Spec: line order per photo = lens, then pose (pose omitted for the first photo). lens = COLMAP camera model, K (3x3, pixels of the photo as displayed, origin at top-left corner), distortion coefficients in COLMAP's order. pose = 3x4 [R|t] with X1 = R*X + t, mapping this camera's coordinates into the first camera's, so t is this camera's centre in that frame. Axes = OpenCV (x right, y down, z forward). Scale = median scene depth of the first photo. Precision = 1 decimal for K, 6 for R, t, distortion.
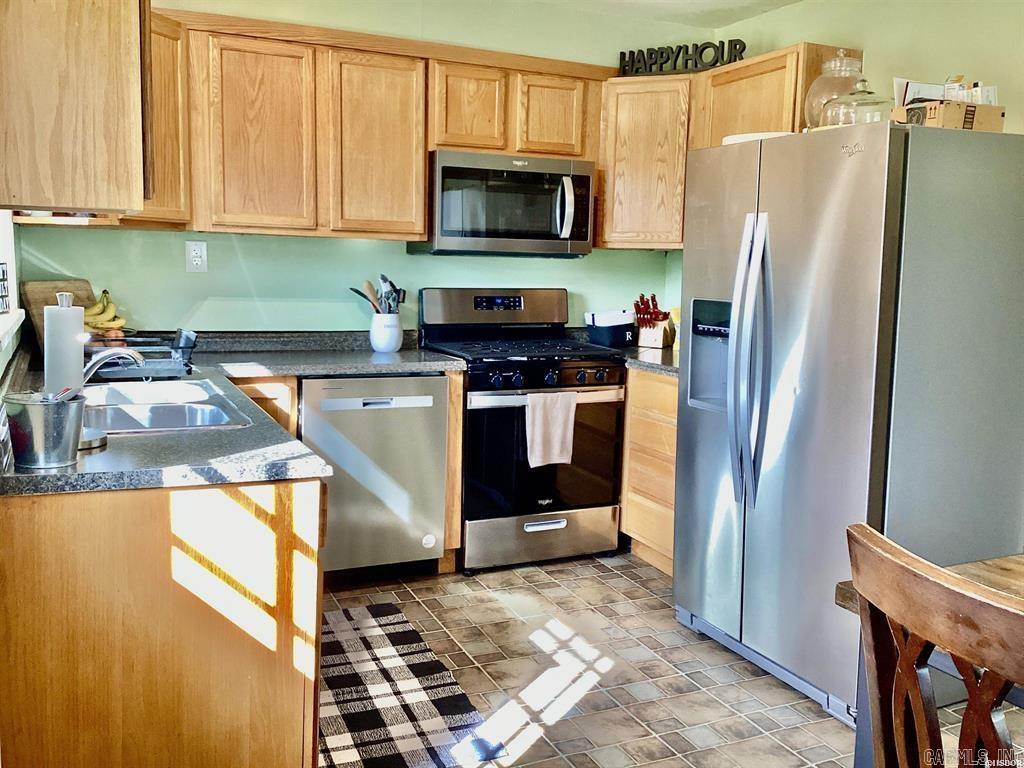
lens RADIAL K [[925.1, 0, 500.0], [0, 925.1, 386.2], [0, 0, 1]] dist [0.093594, -0.212761]
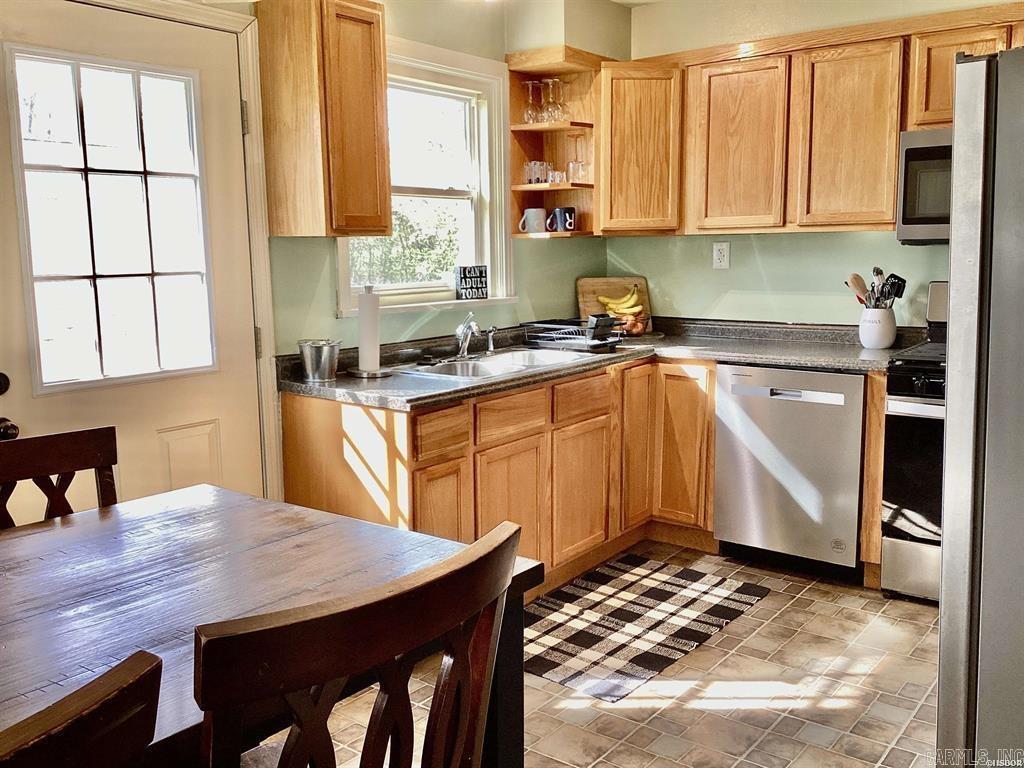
lens RADIAL K [[925.1, 0, 500.0], [0, 925.1, 386.2], [0, 0, 1]] dist [0.093594, -0.212761]
pose [[0.454379, 0.100436, -0.885129, 0.662898], [-0.095012, 0.993420, 0.063950, -0.027823], [0.885727, 0.055040, 0.460932, 0.258055]]
